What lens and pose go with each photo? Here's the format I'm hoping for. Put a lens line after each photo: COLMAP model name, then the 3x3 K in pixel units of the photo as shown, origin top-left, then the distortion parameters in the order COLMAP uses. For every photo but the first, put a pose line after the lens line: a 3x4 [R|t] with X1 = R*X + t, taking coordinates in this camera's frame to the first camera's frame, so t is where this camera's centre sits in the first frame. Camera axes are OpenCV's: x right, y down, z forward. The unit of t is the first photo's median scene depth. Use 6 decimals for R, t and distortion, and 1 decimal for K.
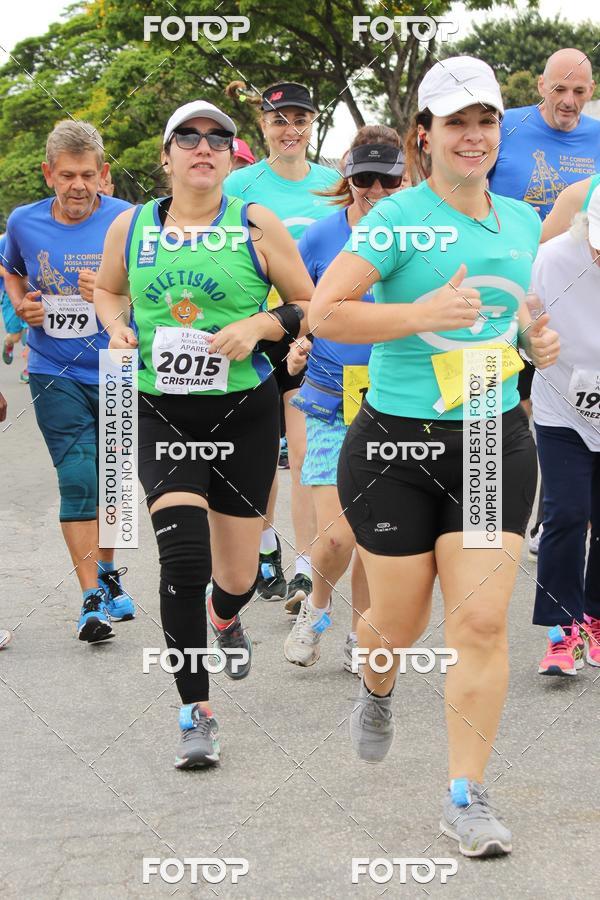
lens RADIAL K [[2639.4, 0, 317.2], [0, 2639.4, 426.4], [0, 0, 1]] dist [0.041622, 0.279797]
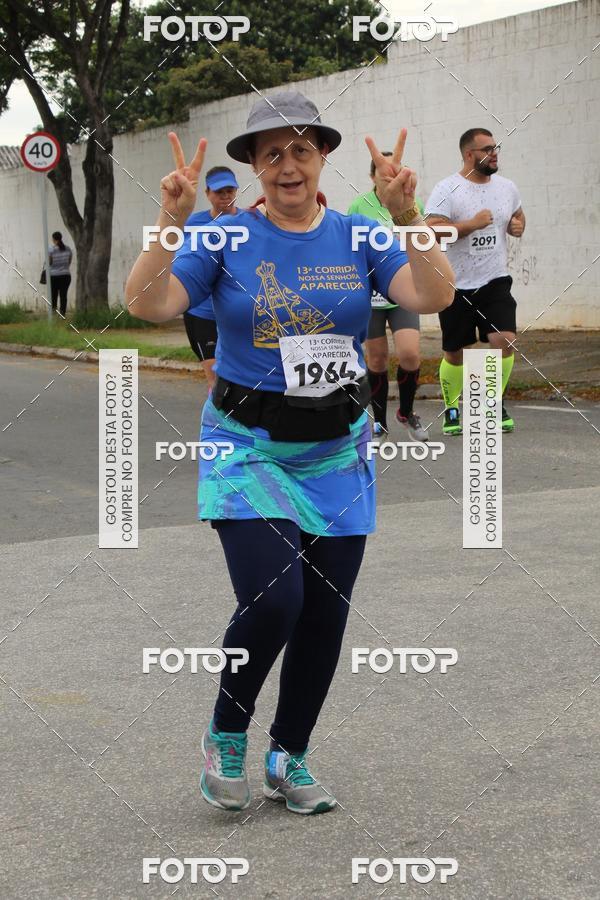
lens RADIAL K [[2639.4, 0, 317.2], [0, 2639.4, 426.4], [0, 0, 1]] dist [0.041622, 0.279797]
pose [[0.988571, -0.025385, 0.148601, -0.023618], [0.024434, 0.999668, 0.008217, -0.018370], [-0.148760, -0.004493, 0.988863, 0.165743]]
